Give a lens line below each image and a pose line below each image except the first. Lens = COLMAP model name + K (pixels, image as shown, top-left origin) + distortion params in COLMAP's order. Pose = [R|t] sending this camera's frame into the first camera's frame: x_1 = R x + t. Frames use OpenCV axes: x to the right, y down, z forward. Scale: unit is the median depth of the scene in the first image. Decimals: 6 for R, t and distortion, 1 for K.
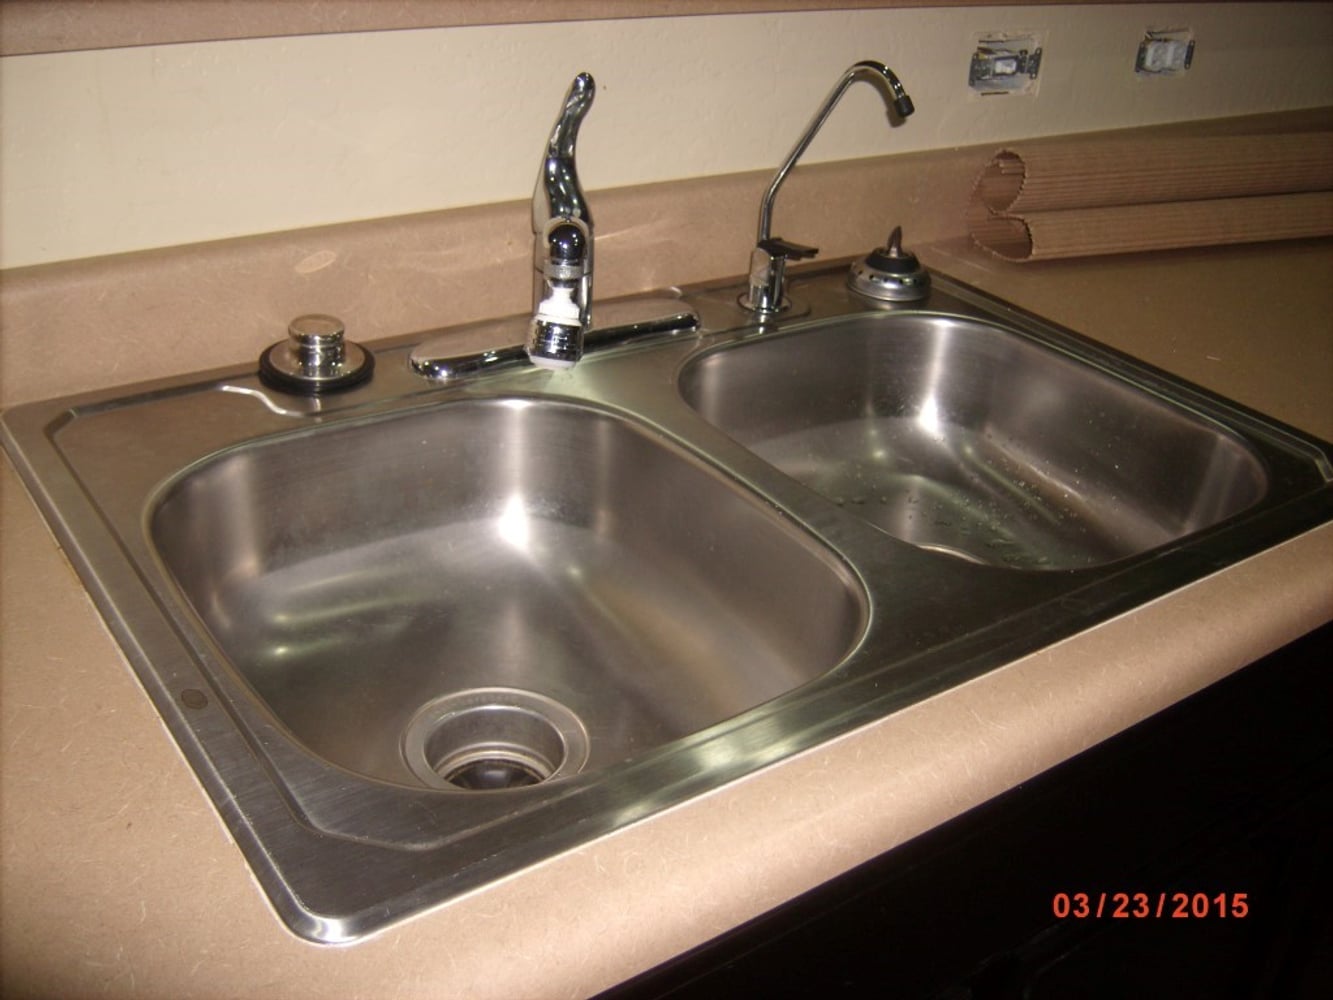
lens RADIAL K [[1356.7, 0, 666.5], [0, 1356.7, 500.0], [0, 0, 1]] dist [-0.068516, -0.045651]
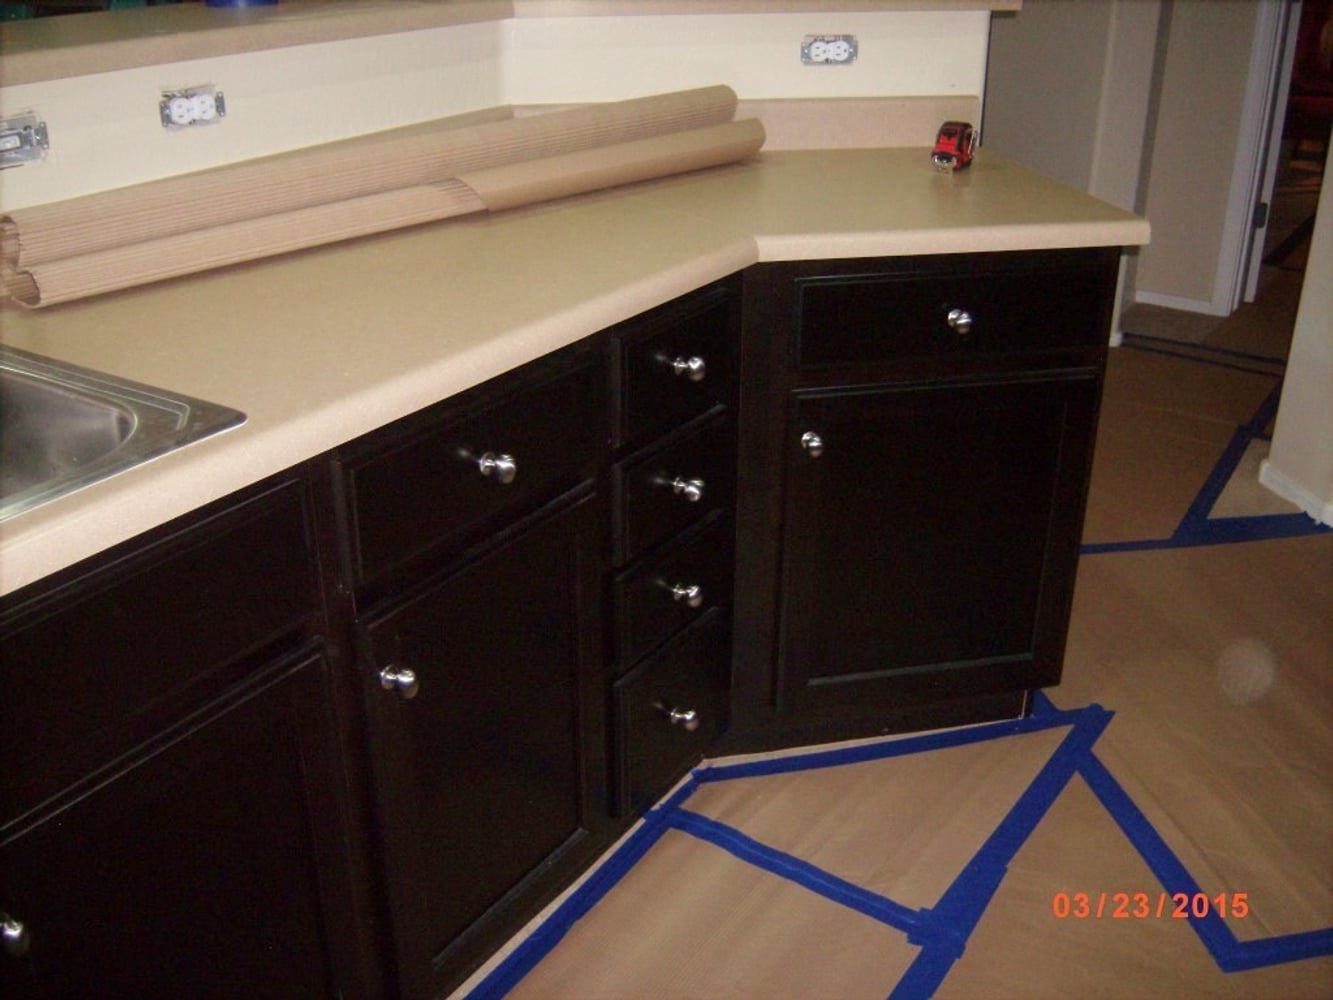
lens RADIAL K [[1356.7, 0, 666.5], [0, 1356.7, 500.0], [0, 0, 1]] dist [-0.068516, -0.045651]
pose [[0.926664, -0.209972, 0.311779, 0.370744], [0.226850, 0.973755, -0.018450, 0.120942], [-0.299723, 0.087825, 0.949975, -0.205830]]
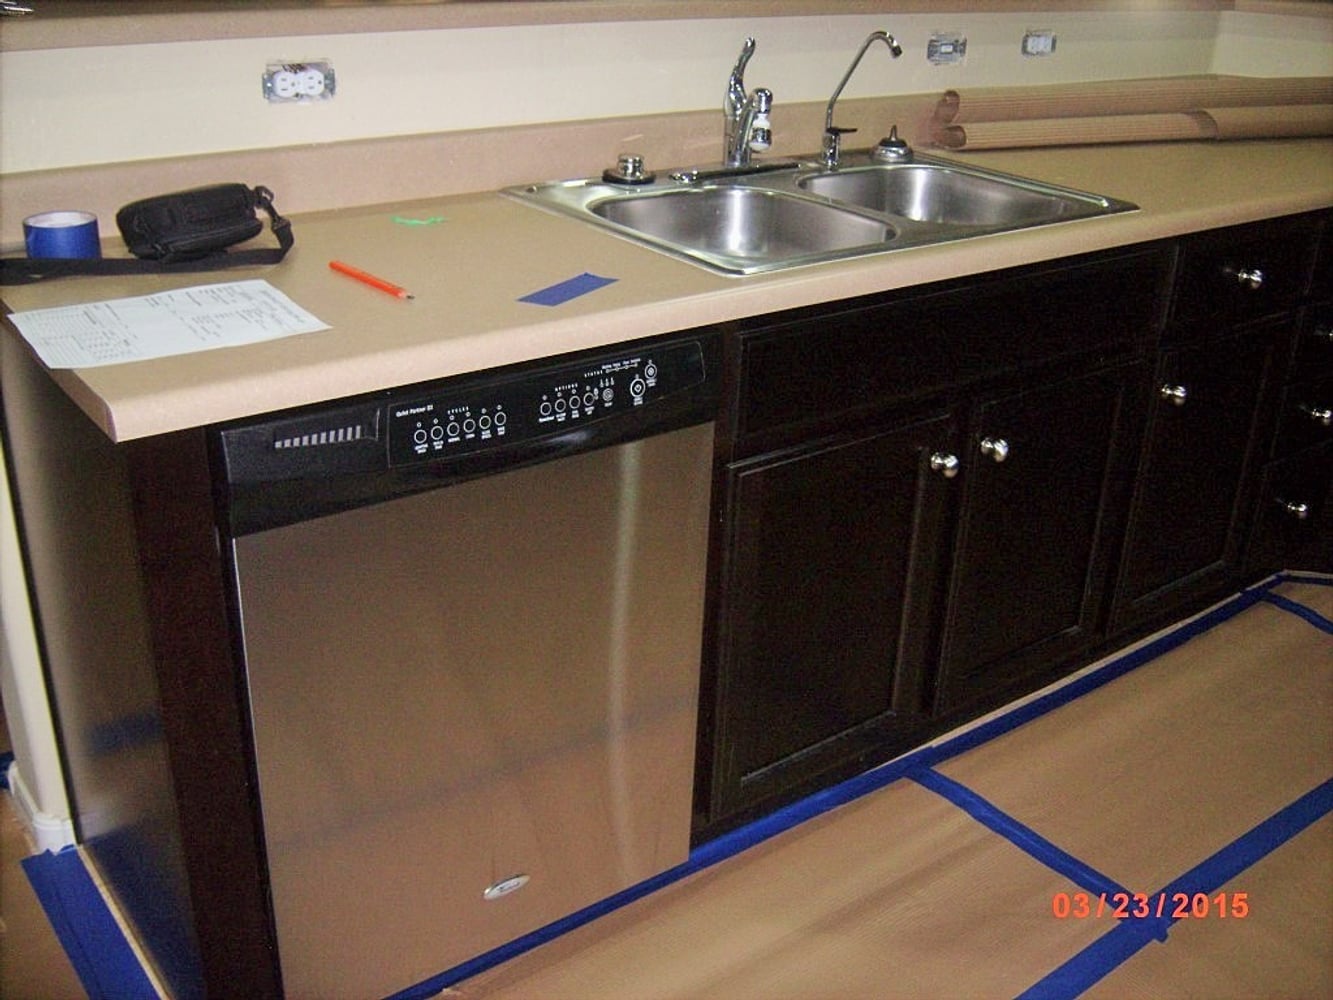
lens RADIAL K [[1356.7, 0, 666.5], [0, 1356.7, 500.0], [0, 0, 1]] dist [-0.068516, -0.045651]
pose [[0.998980, -0.041337, 0.018192, -0.191876], [0.042481, 0.996795, -0.067793, 0.408225], [-0.015332, 0.068497, 0.997534, -0.793851]]
